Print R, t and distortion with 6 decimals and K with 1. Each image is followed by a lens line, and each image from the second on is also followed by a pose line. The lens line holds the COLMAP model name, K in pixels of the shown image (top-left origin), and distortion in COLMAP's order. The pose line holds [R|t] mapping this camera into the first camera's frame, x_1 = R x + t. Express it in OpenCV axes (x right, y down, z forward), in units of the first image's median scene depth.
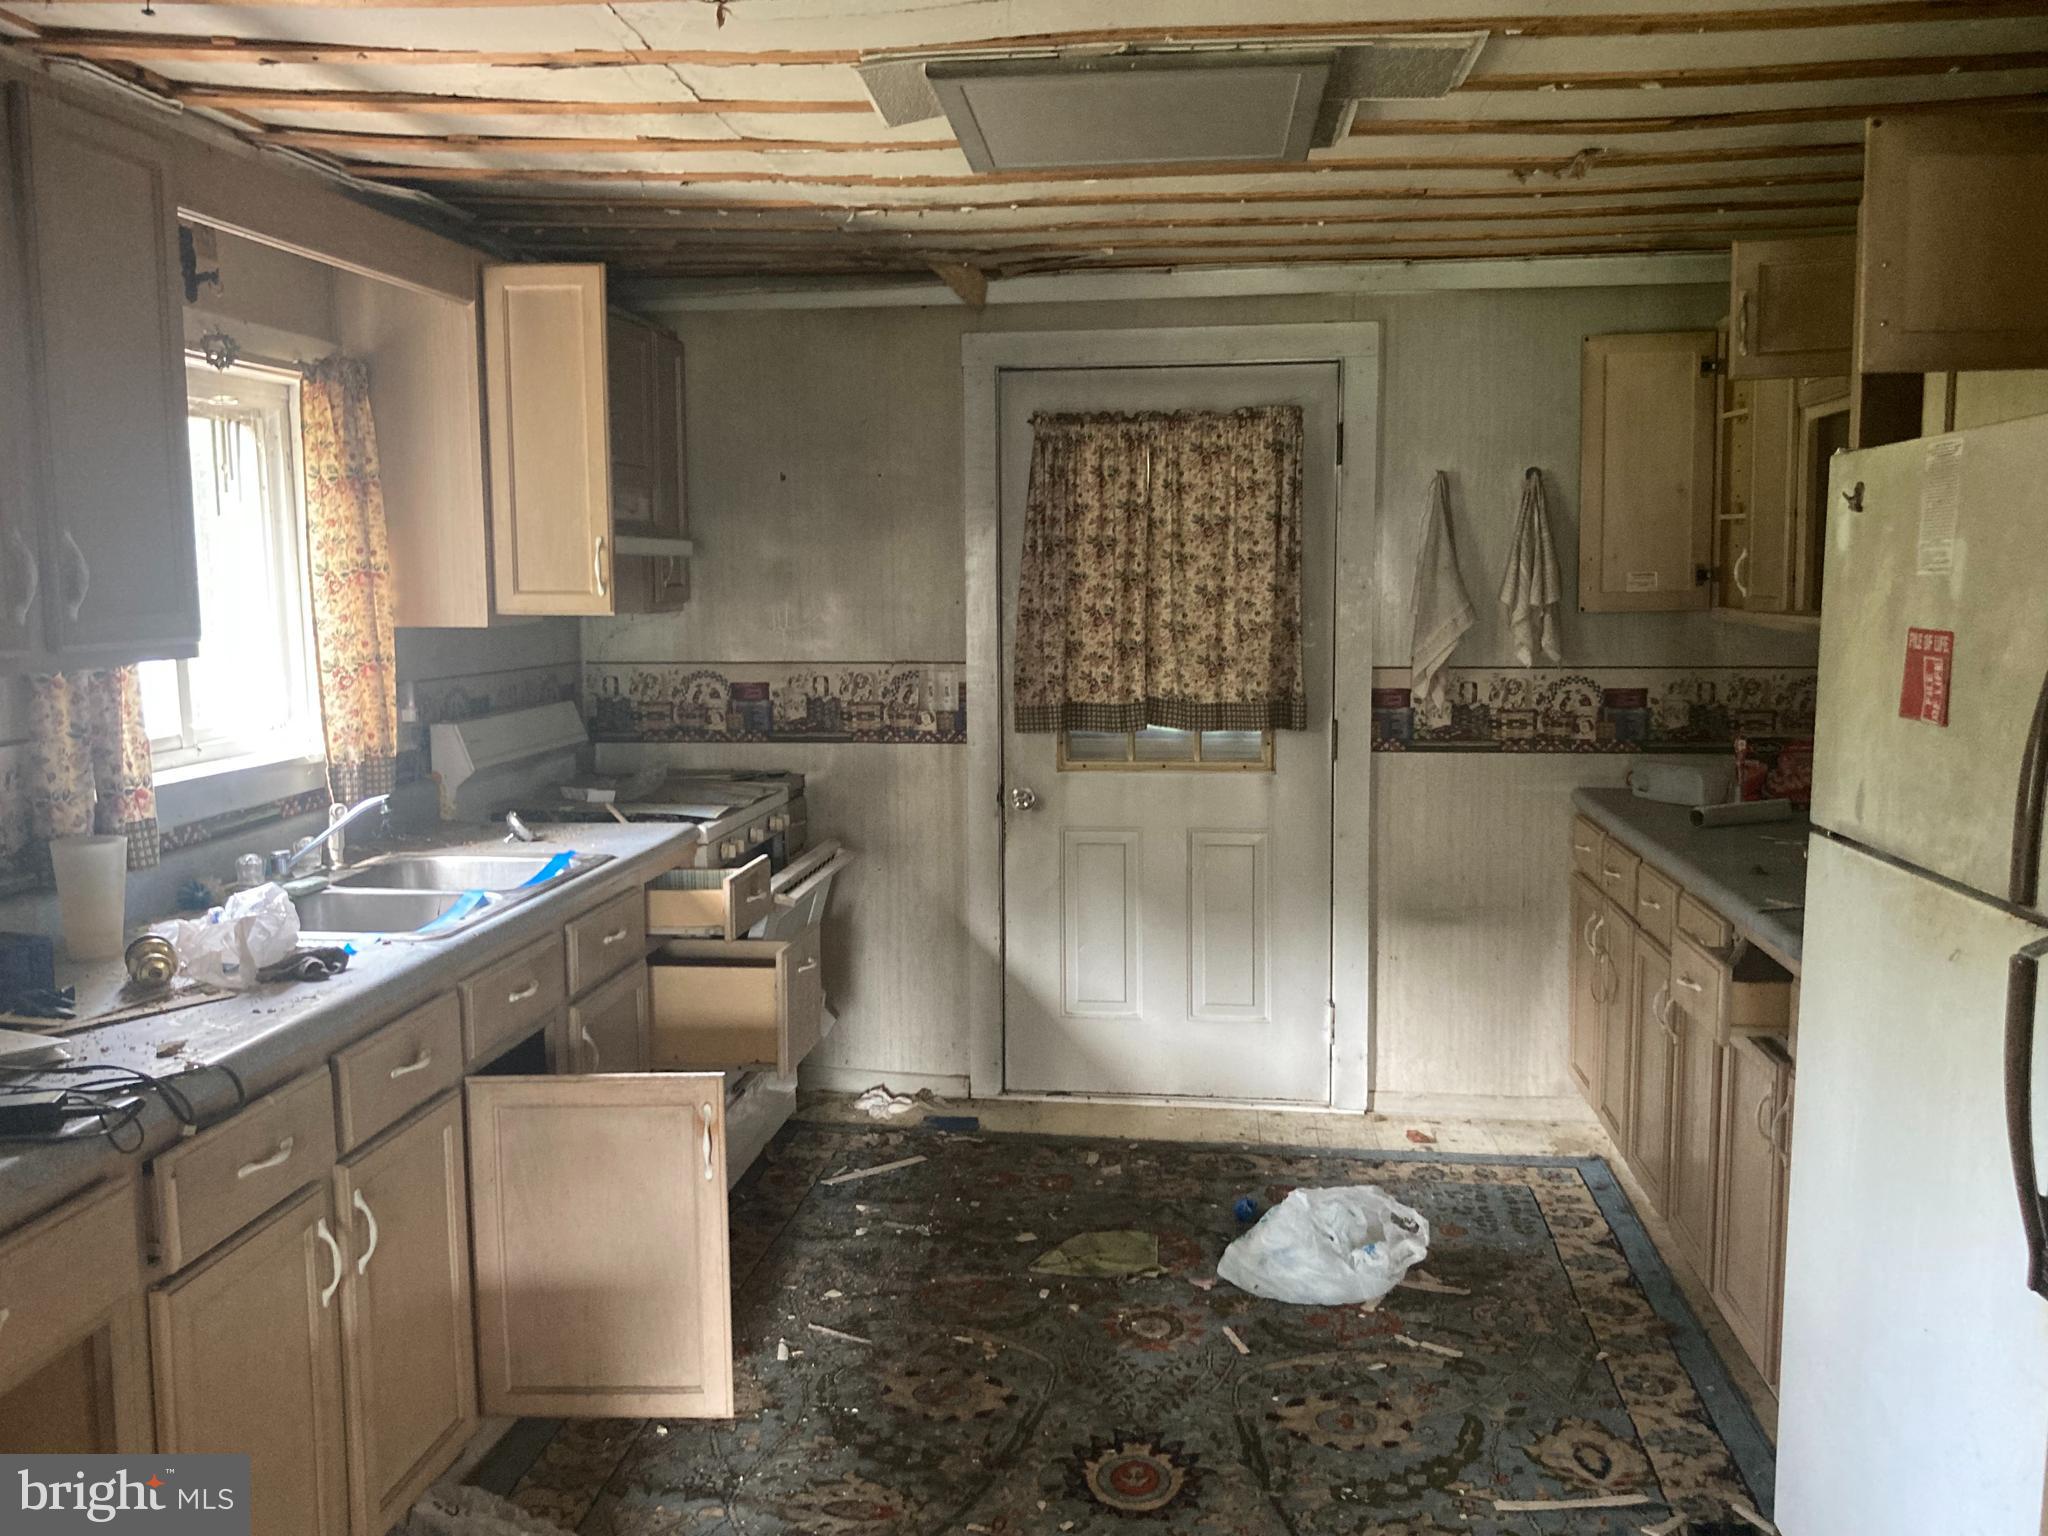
lens RADIAL K [[1802.6, 0, 1030.1], [0, 1802.6, 782.2], [0, 0, 1]] dist [0.019420, -0.017697]
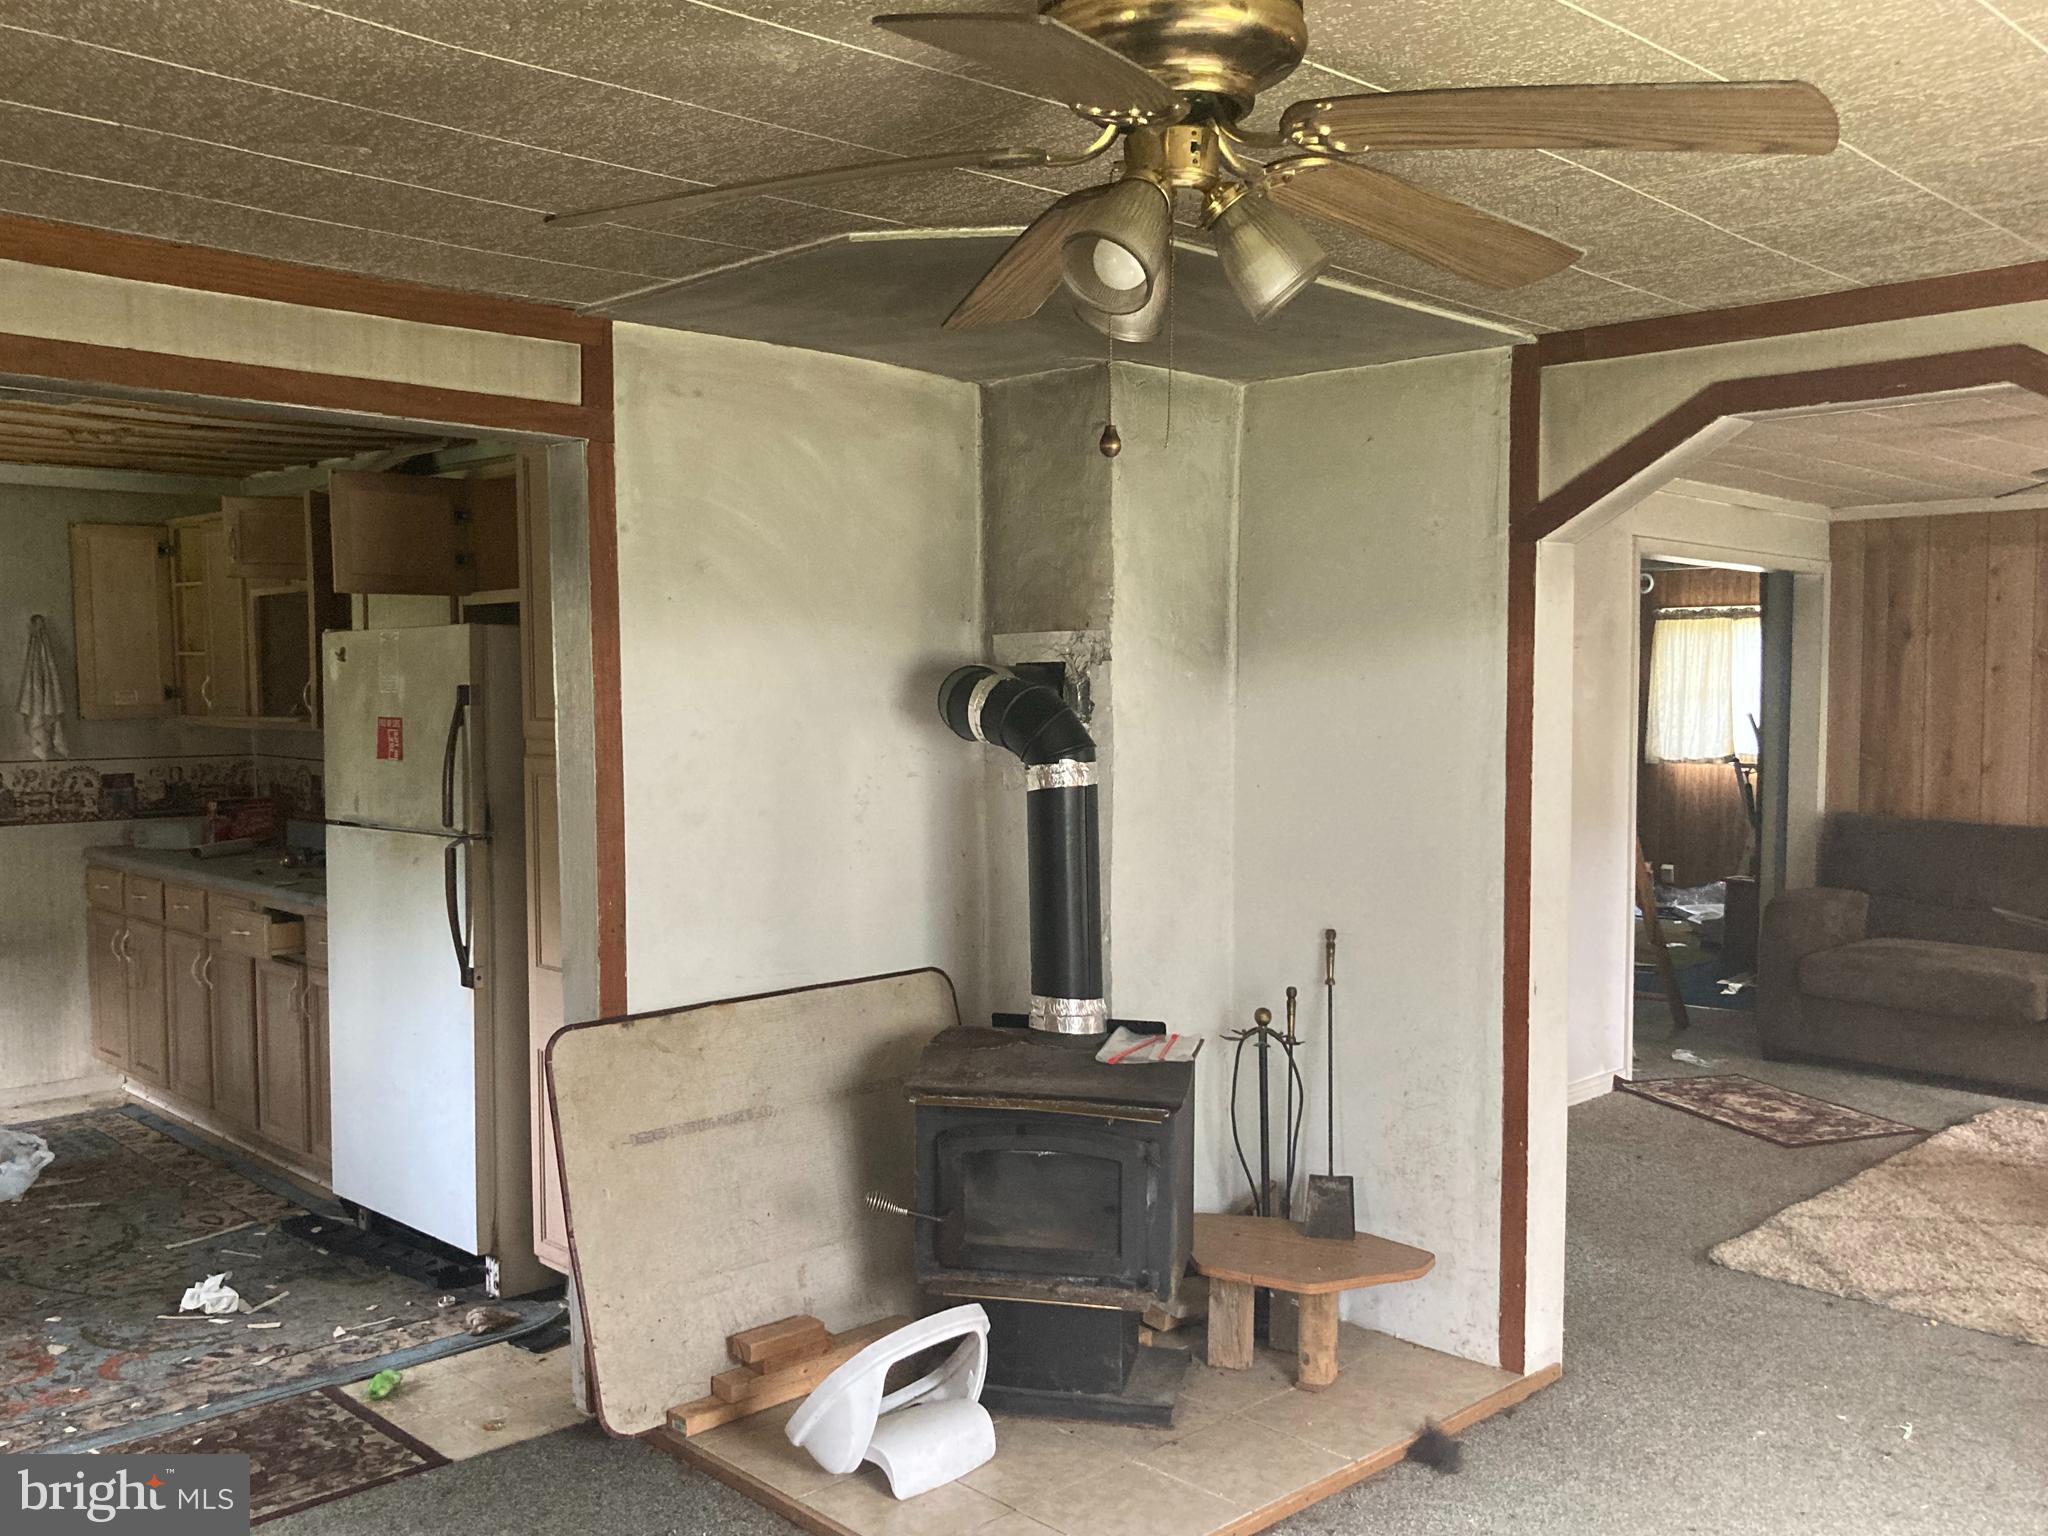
lens RADIAL K [[1802.6, 0, 1030.1], [0, 1802.6, 782.2], [0, 0, 1]] dist [0.019420, -0.017697]
pose [[0.625773, -0.039987, 0.778980, -0.327303], [0.091085, 0.995599, -0.022064, 0.051174], [-0.774669, 0.084760, 0.626661, -0.434867]]
